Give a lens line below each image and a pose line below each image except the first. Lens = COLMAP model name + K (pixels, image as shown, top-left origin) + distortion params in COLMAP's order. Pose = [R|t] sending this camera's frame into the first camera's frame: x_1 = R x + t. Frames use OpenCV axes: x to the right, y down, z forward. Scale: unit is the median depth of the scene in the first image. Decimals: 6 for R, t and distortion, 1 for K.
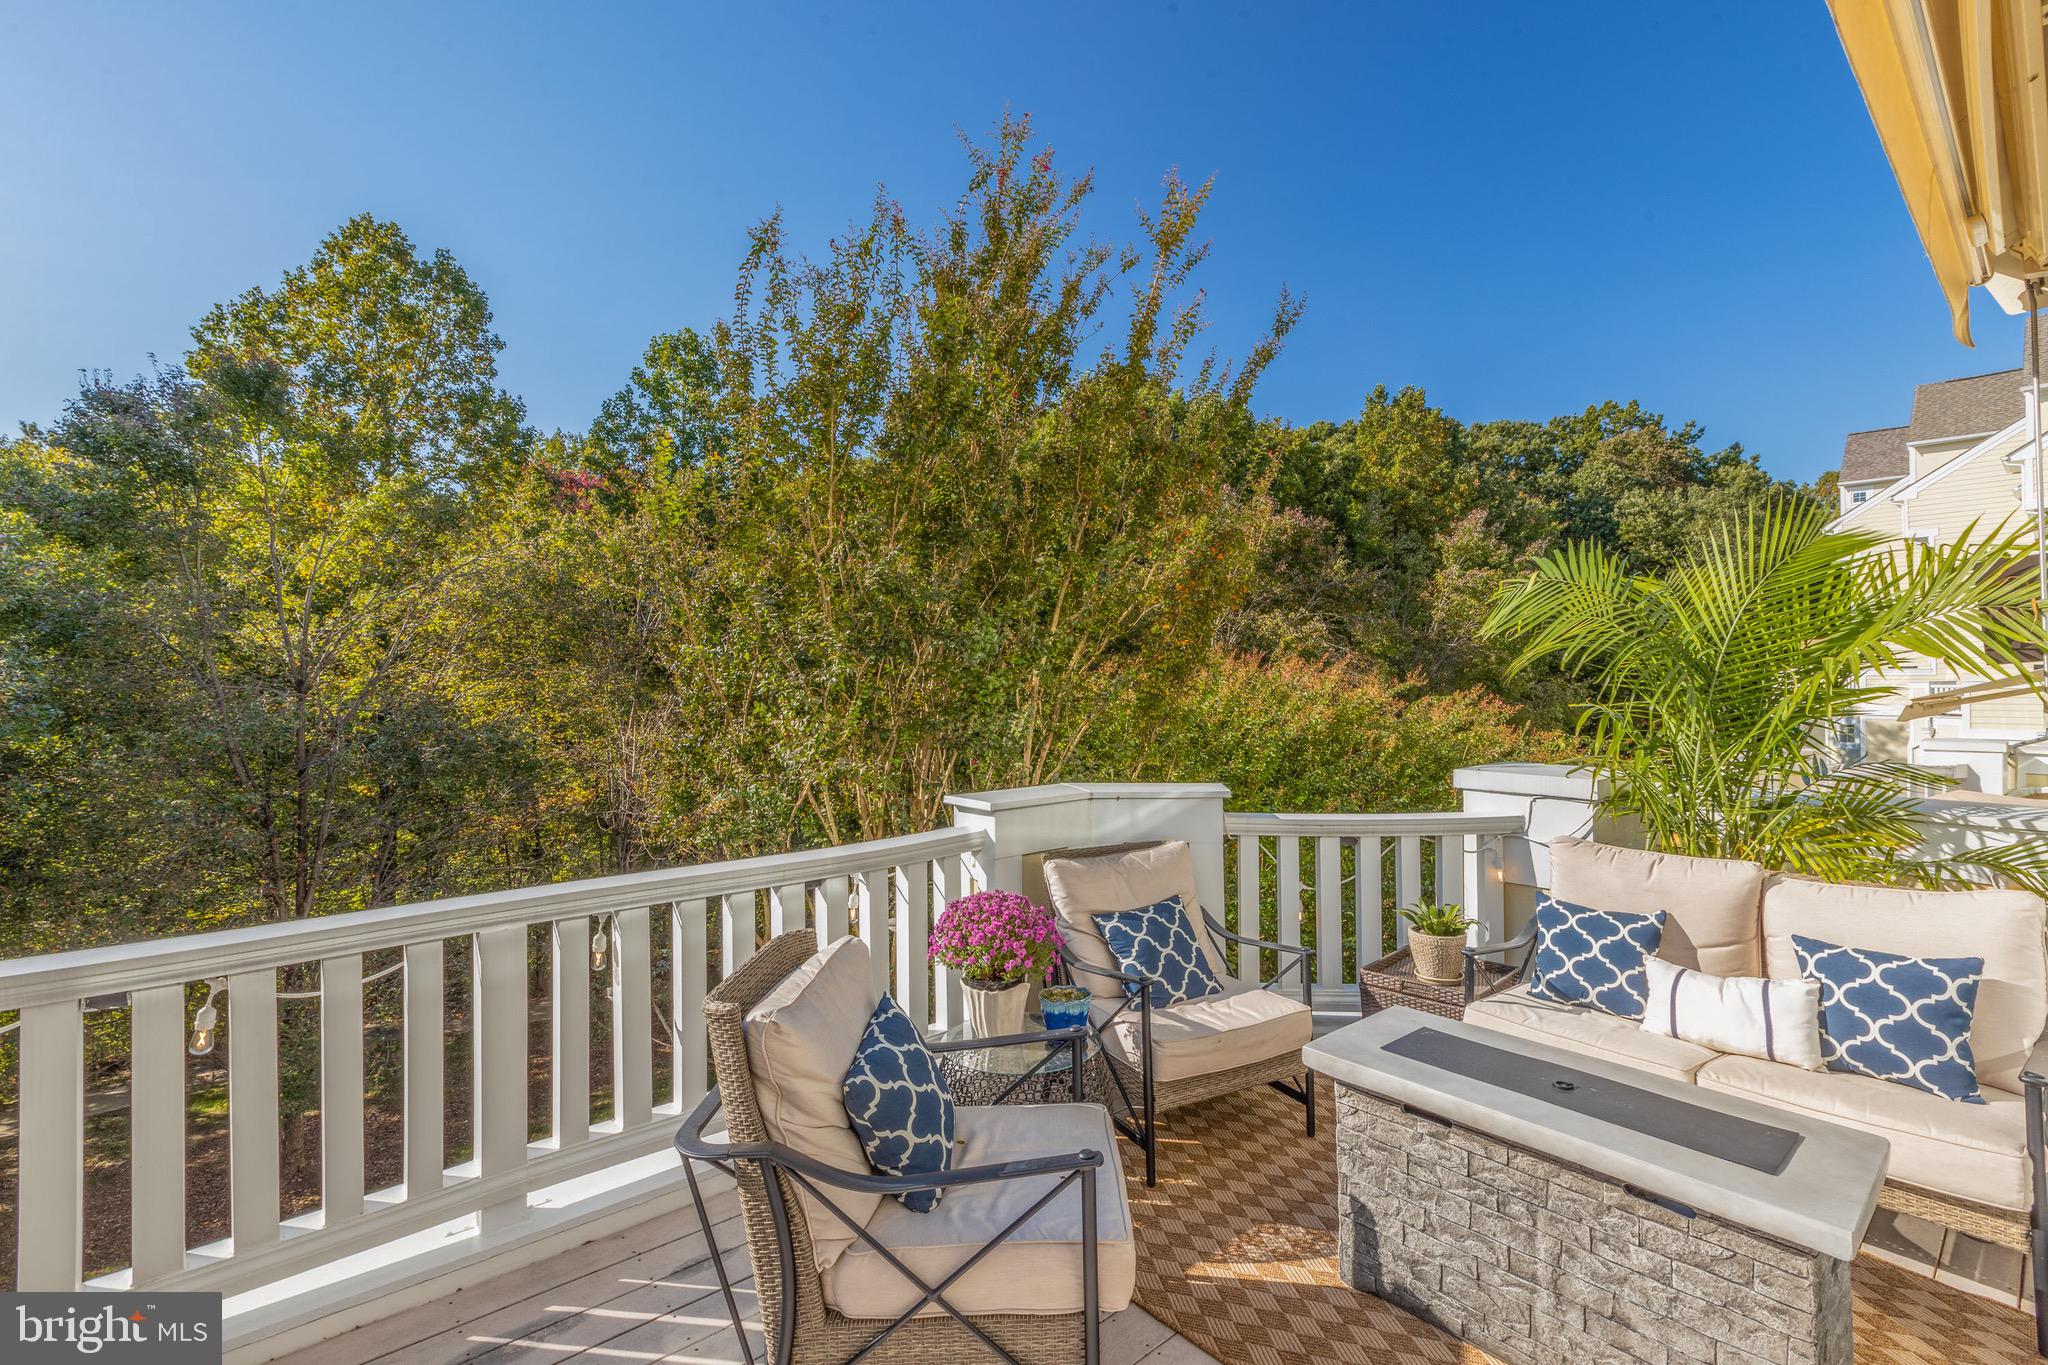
lens RADIAL K [[908.0, 0, 1029.3], [0, 908.0, 681.1], [0, 0, 1]] dist [0.003168, -0.001704]
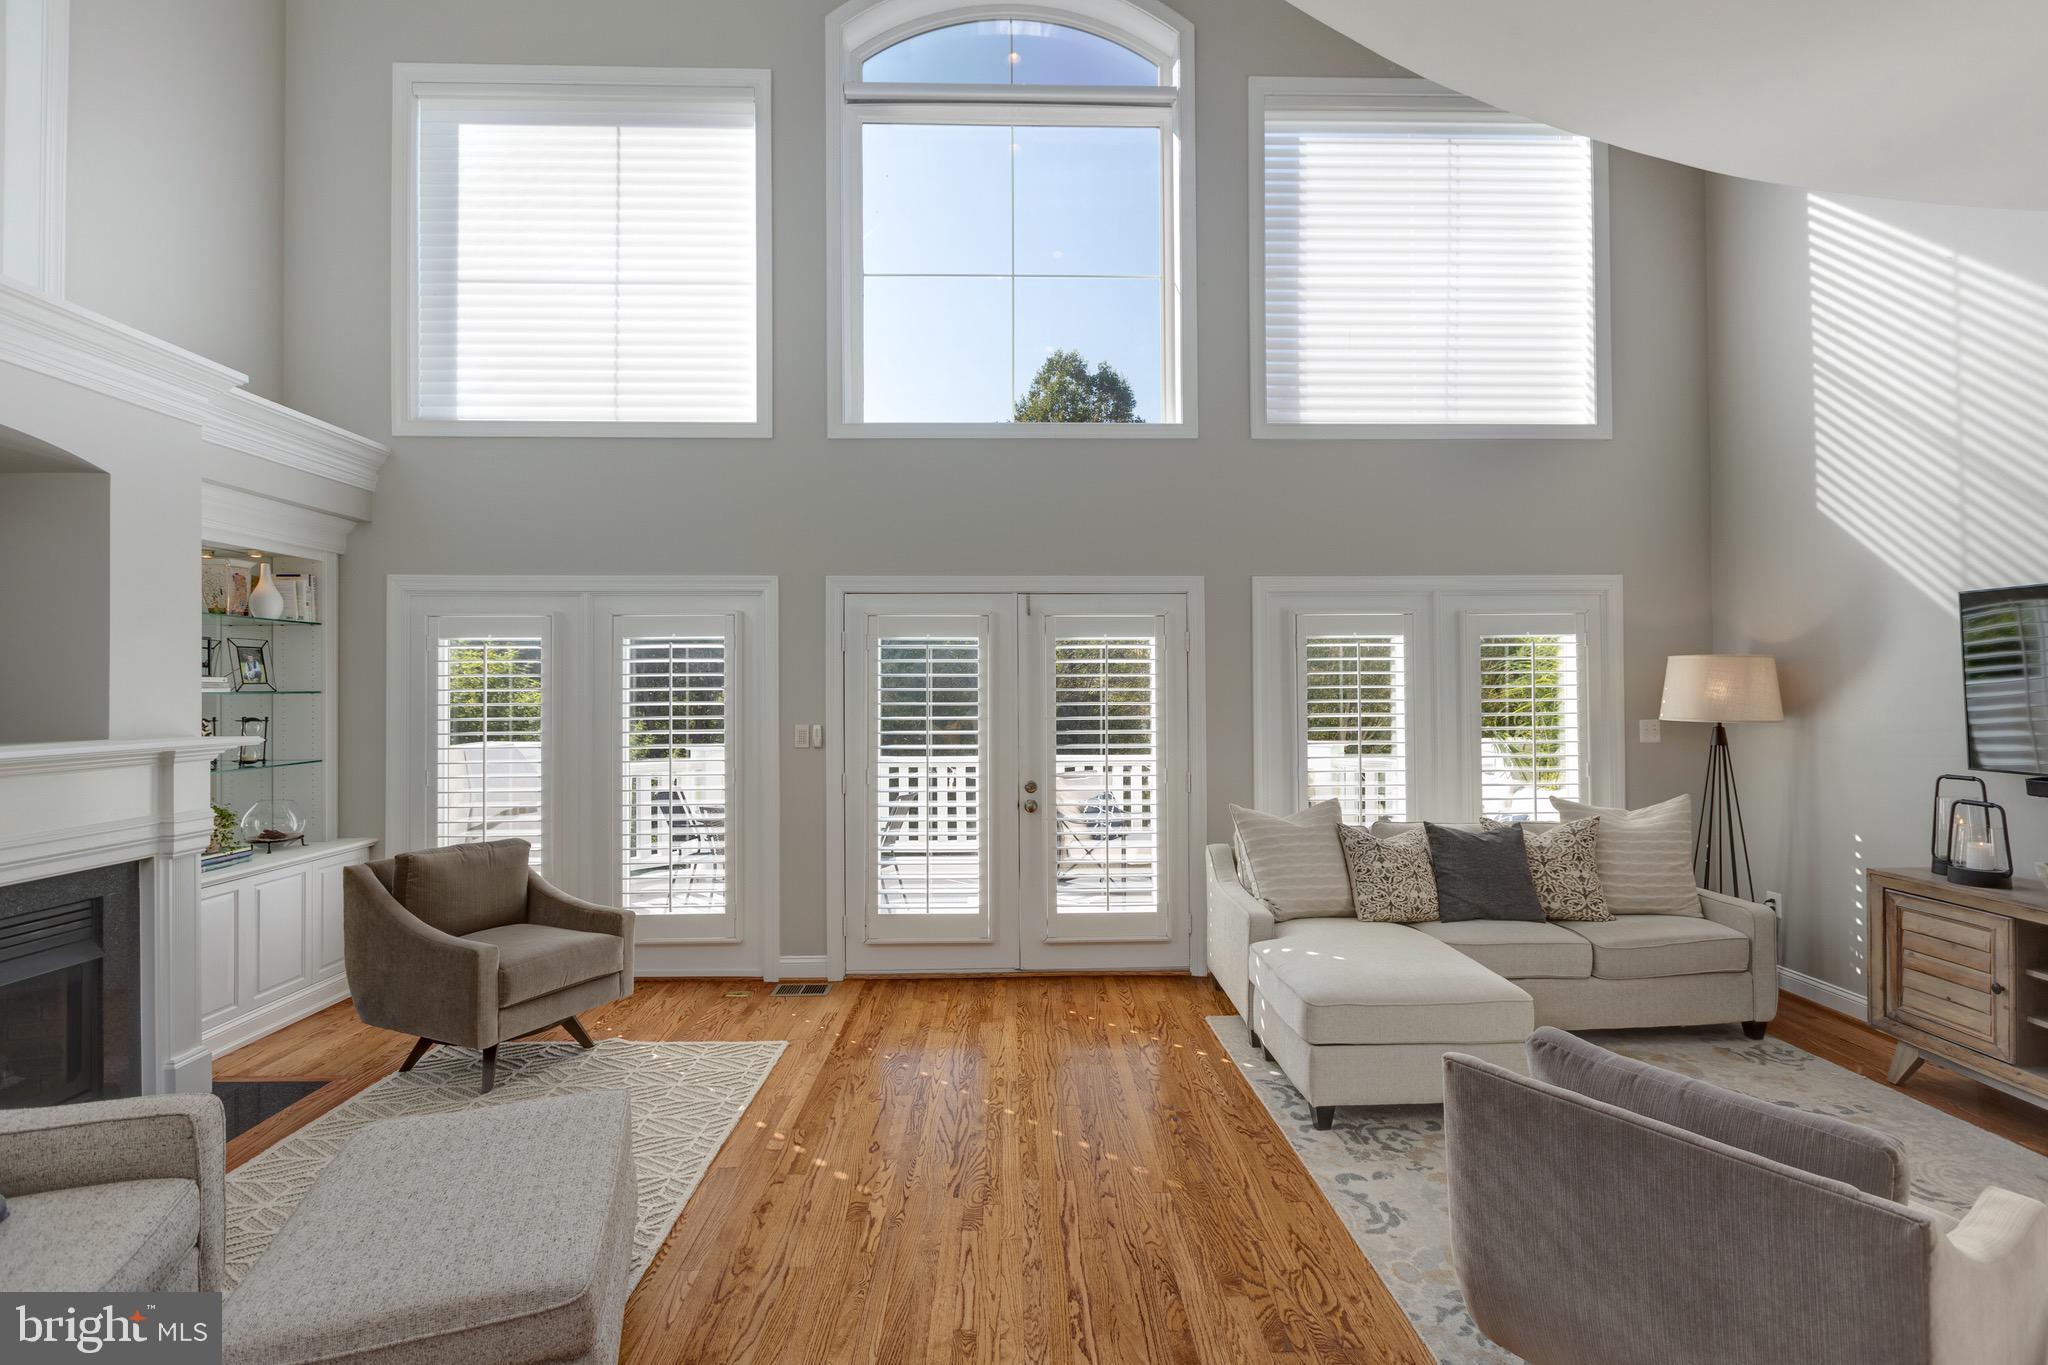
lens RADIAL K [[915.1, 0, 1027.9], [0, 915.1, 679.7], [0, 0, 1]] dist [-0.007301, -0.000691]
pose [[0.773149, 0.001055, -0.634223, 0.203129], [-0.003957, 0.999987, -0.003161, -0.002258], [0.634212, 0.004953, 0.773144, -0.201458]]
